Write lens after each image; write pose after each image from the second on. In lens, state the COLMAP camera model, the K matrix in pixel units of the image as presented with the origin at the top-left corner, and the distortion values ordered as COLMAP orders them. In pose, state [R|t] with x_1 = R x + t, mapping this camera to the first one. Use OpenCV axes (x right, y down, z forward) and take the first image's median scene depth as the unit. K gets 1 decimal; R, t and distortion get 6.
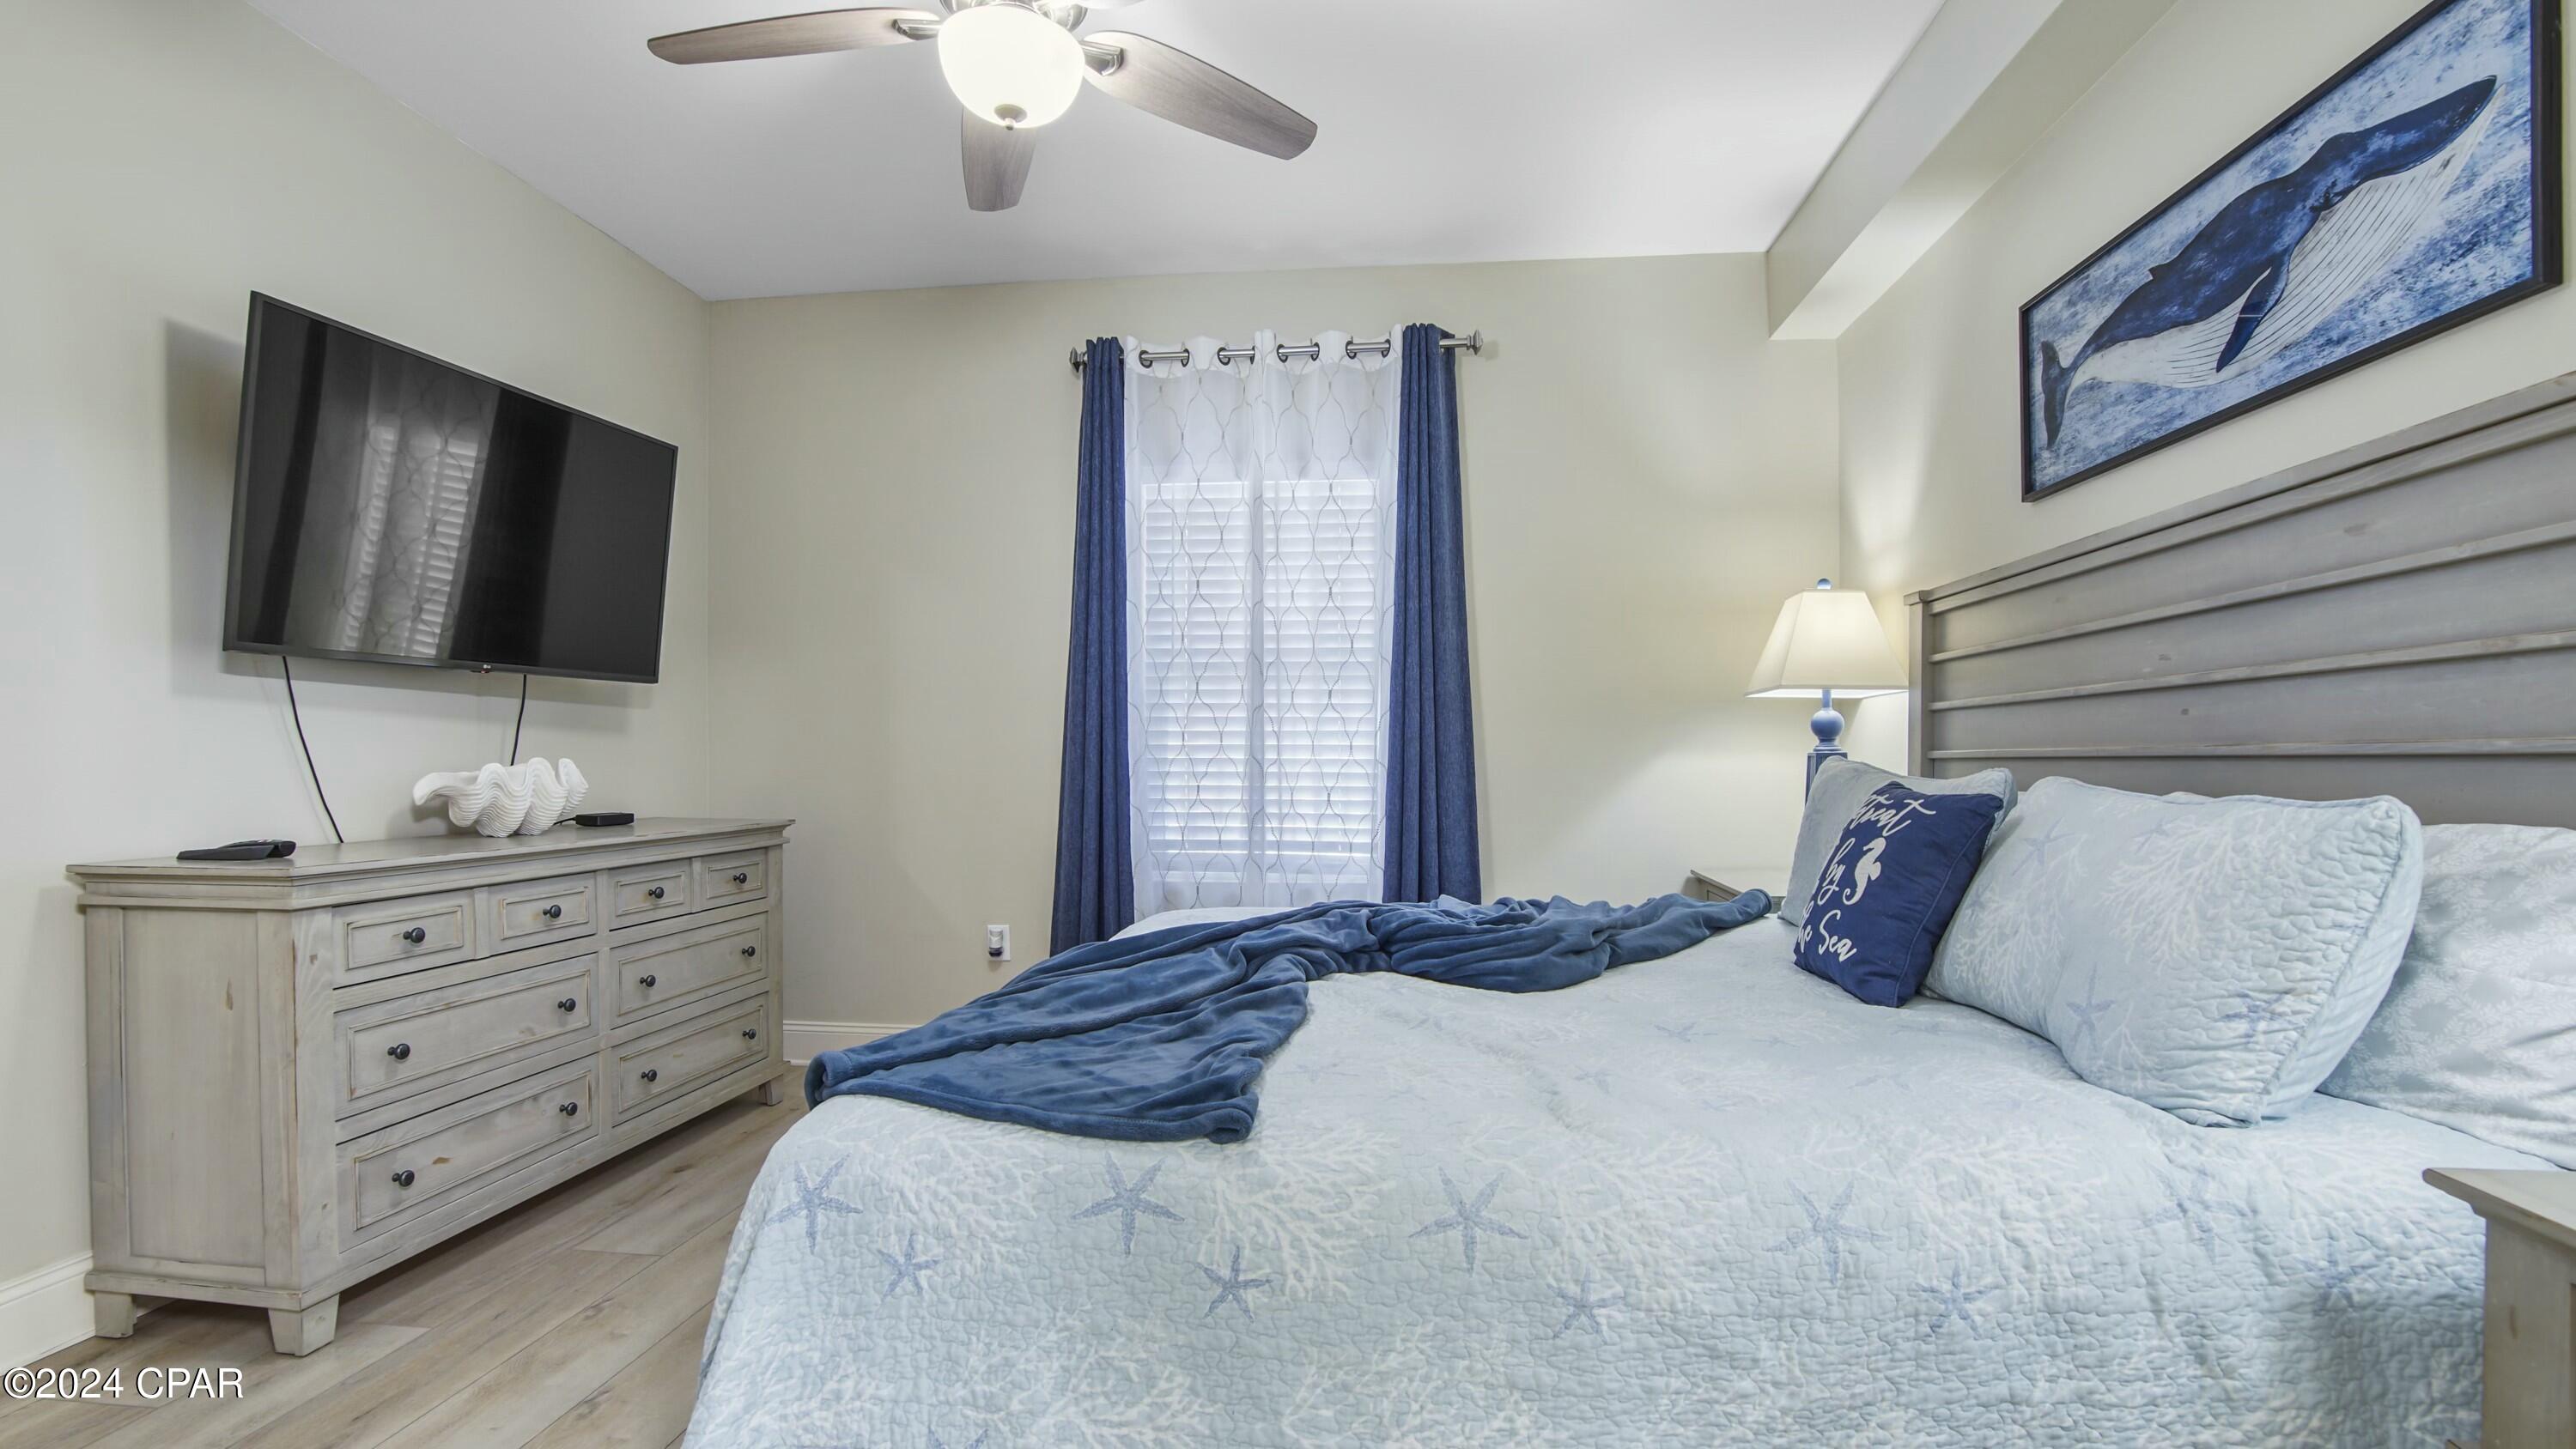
lens RADIAL K [[1190.2, 0, 1296.2], [0, 1190.2, 739.4], [0, 0, 1]] dist [-0.014272, 0.002512]
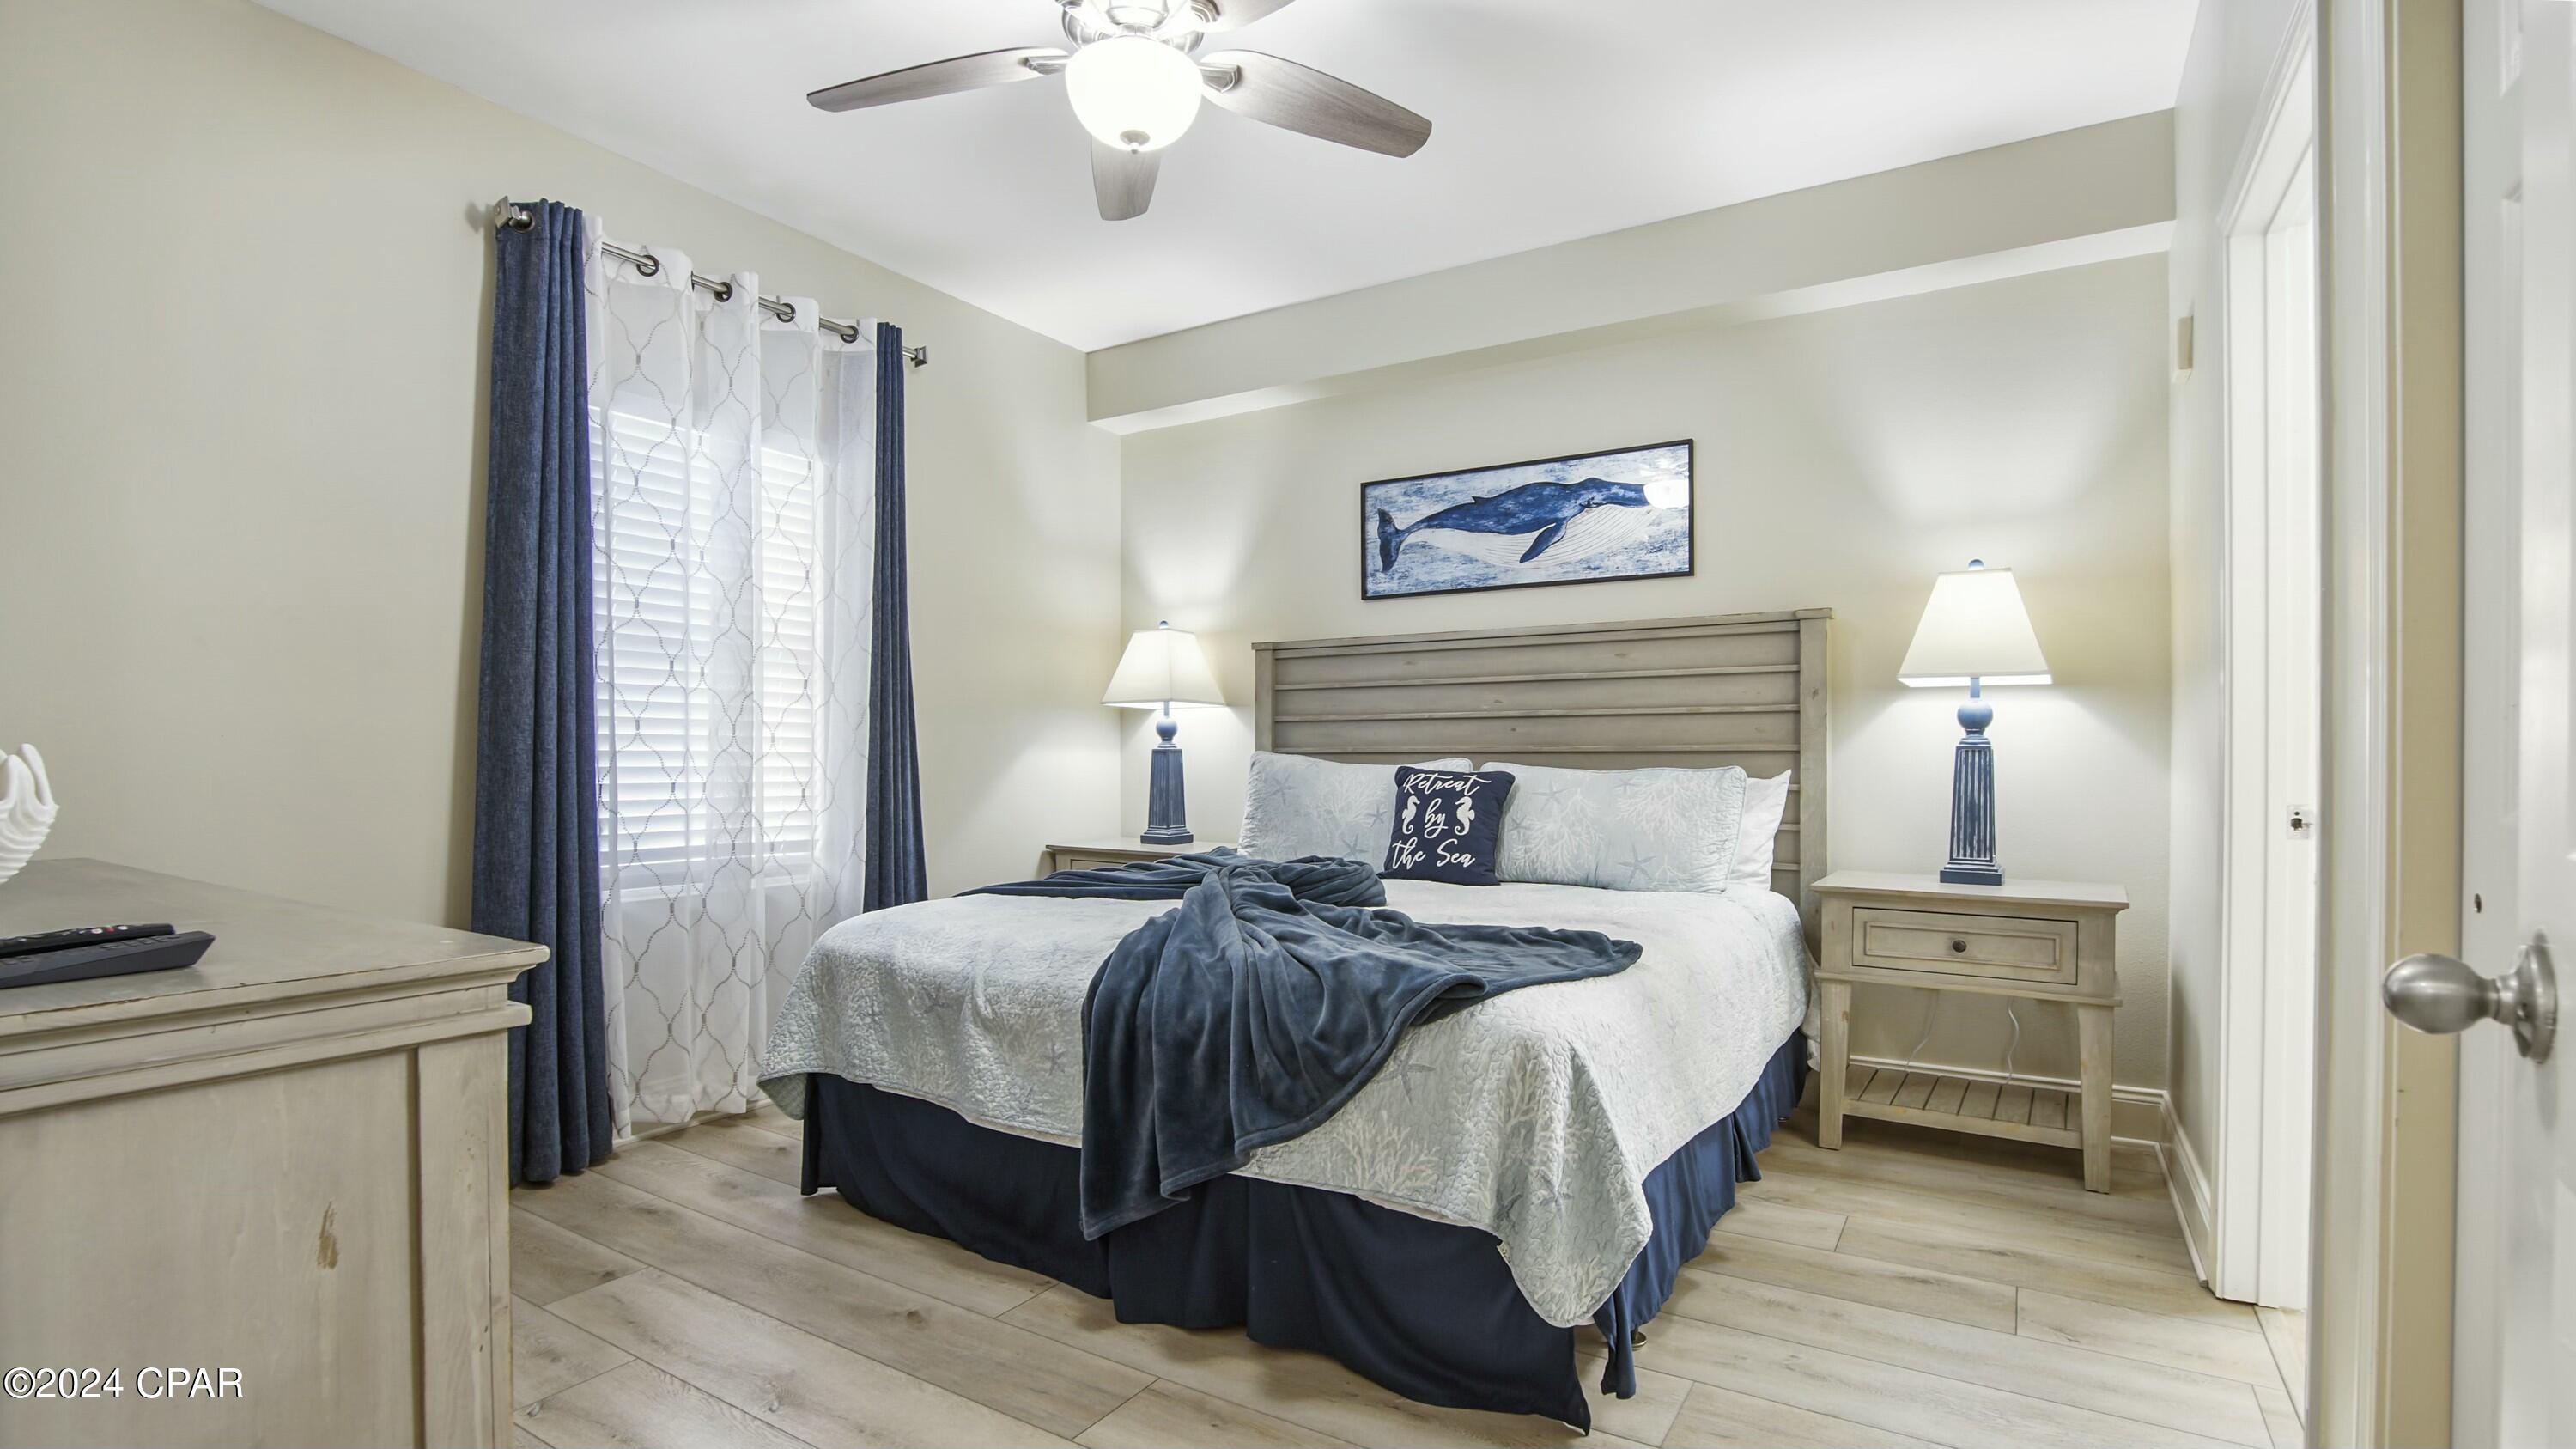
lens RADIAL K [[1190.6, 0, 1326.5], [0, 1190.6, 752.6], [0, 0, 1]] dist [-0.014272, 0.002512]
pose [[0.422530, -0.001880, 0.906347, -1.209997], [-0.015091, 0.999845, 0.009110, 0.002605], [-0.906223, -0.017527, 0.422436, 0.421430]]
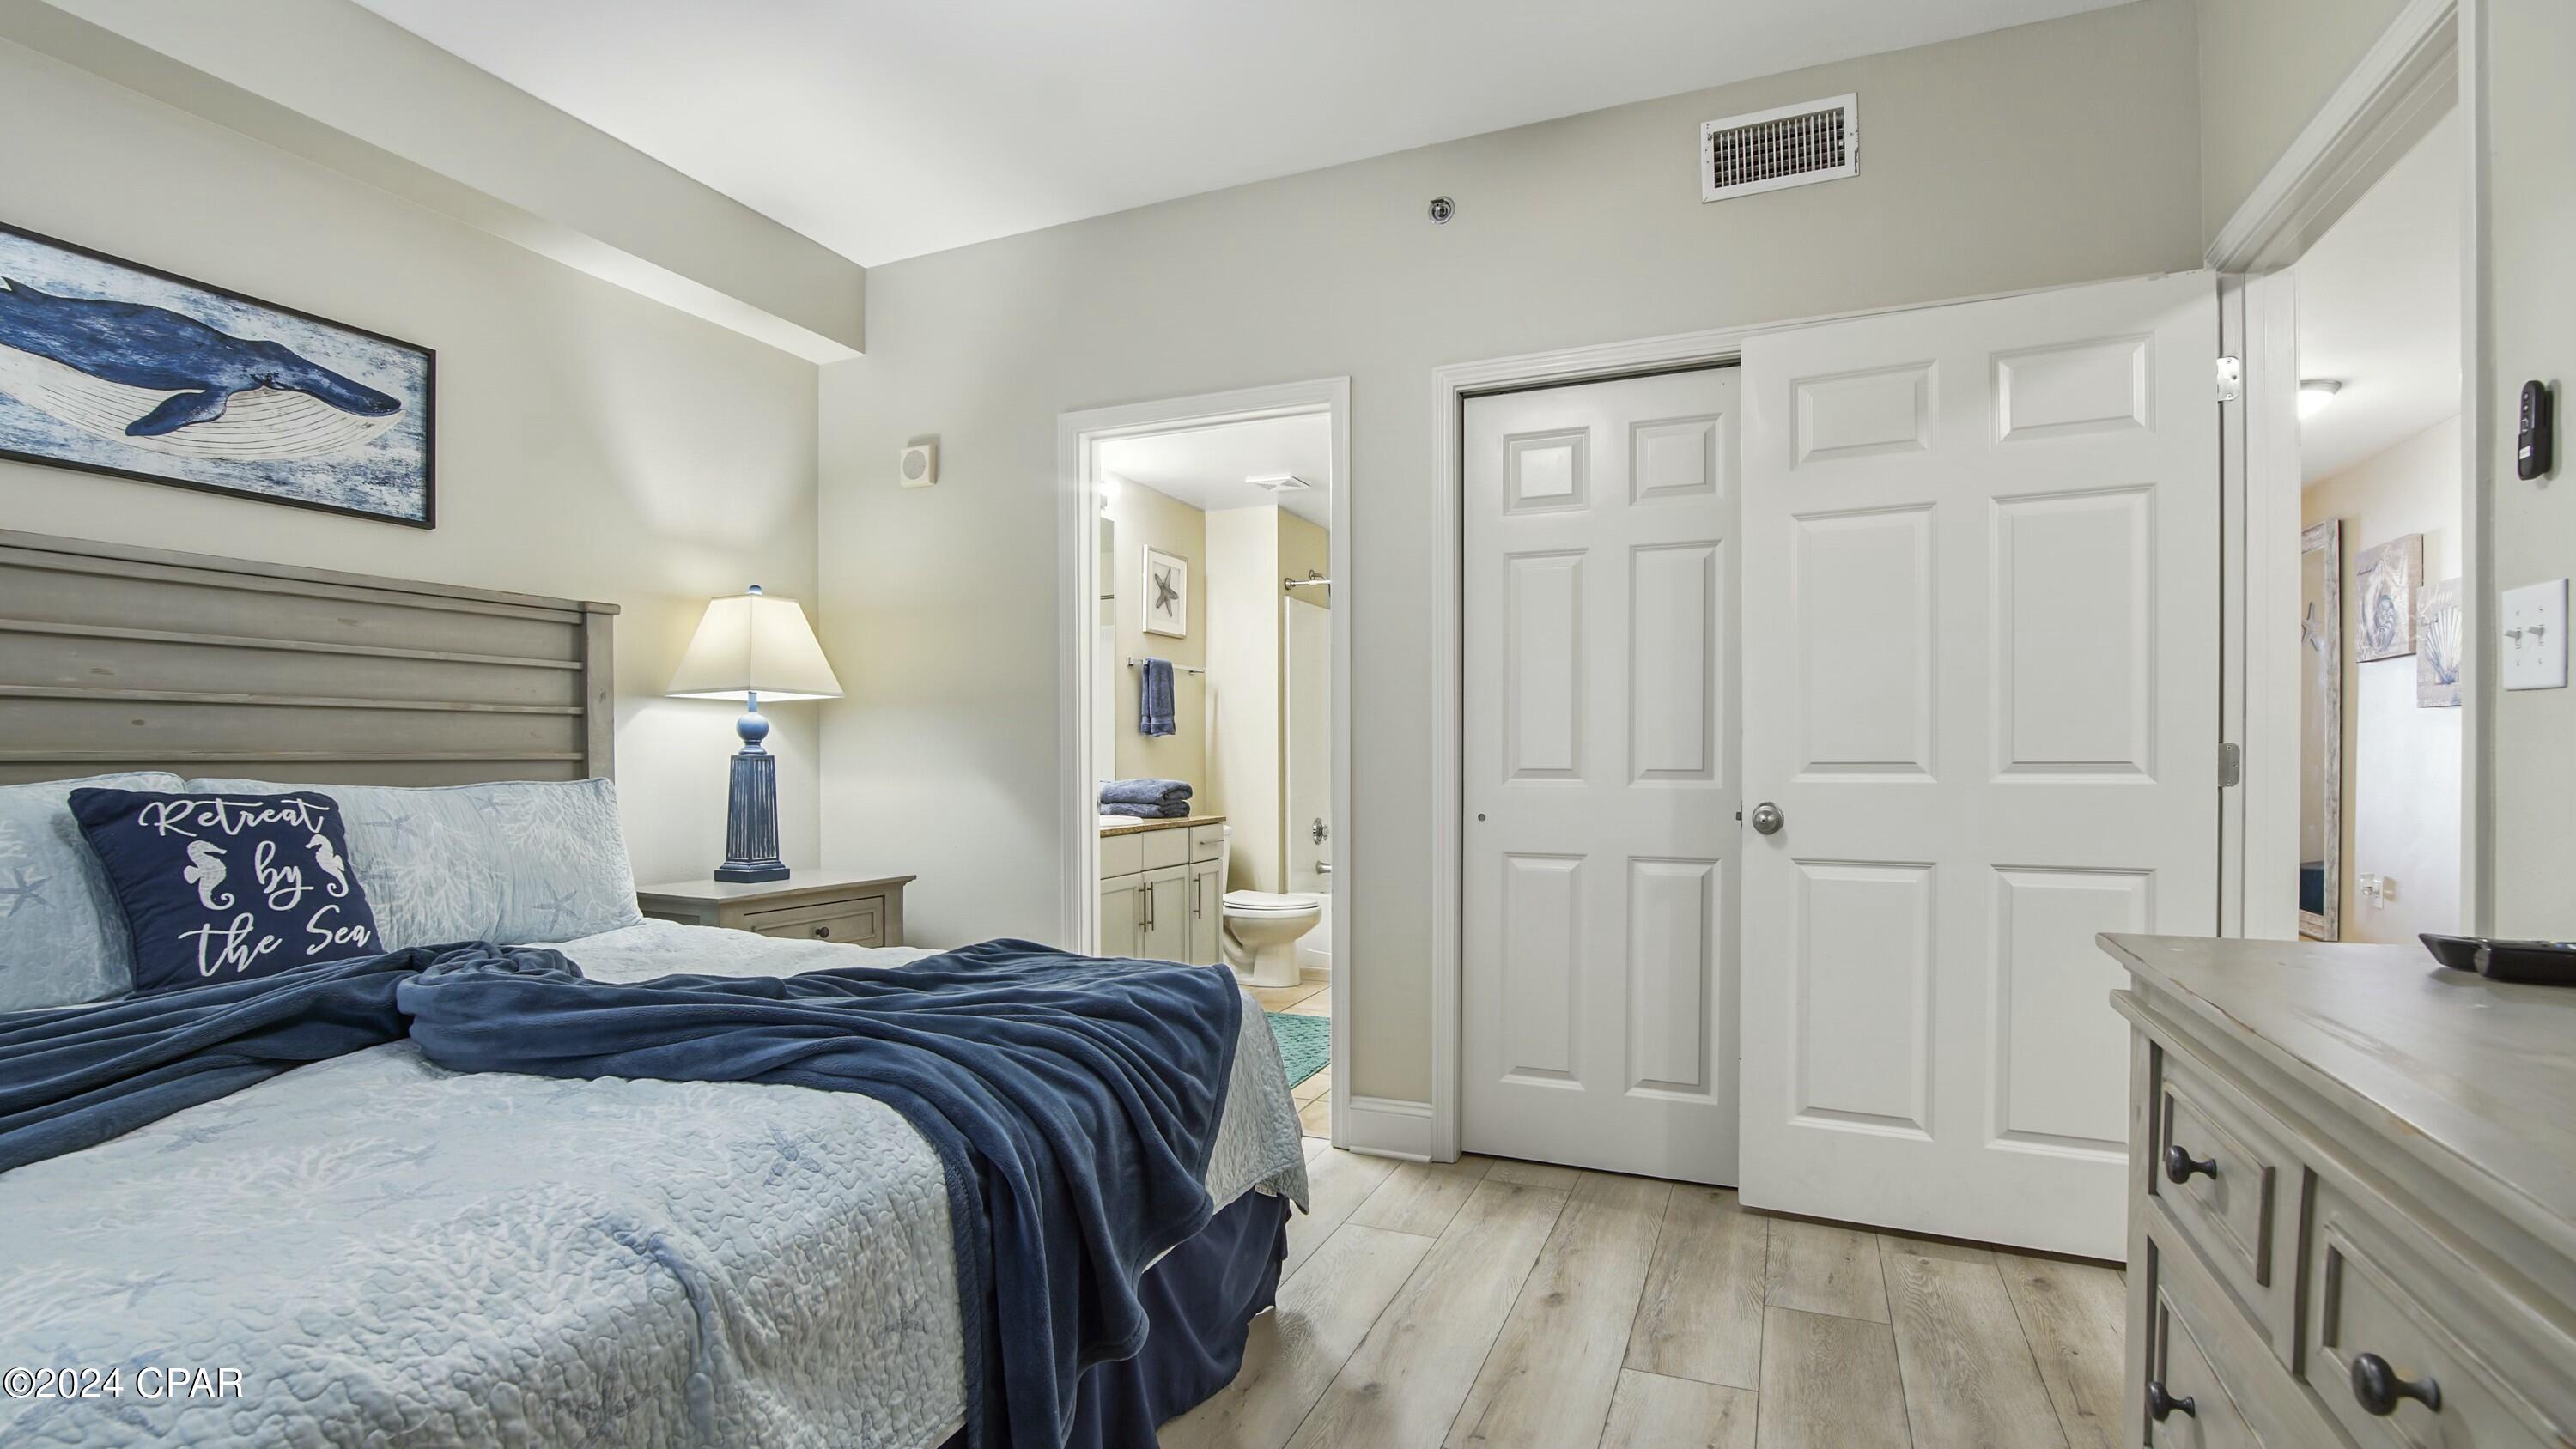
lens RADIAL K [[1190.2, 0, 1283.7], [0, 1190.2, 749.4], [0, 0, 1]] dist [-0.014272, 0.002512]
pose [[-0.949072, 0.003800, 0.315037, -0.677957], [-0.004862, 0.999632, -0.026705, 0.028575], [-0.315022, -0.026877, -0.948704, 1.716585]]
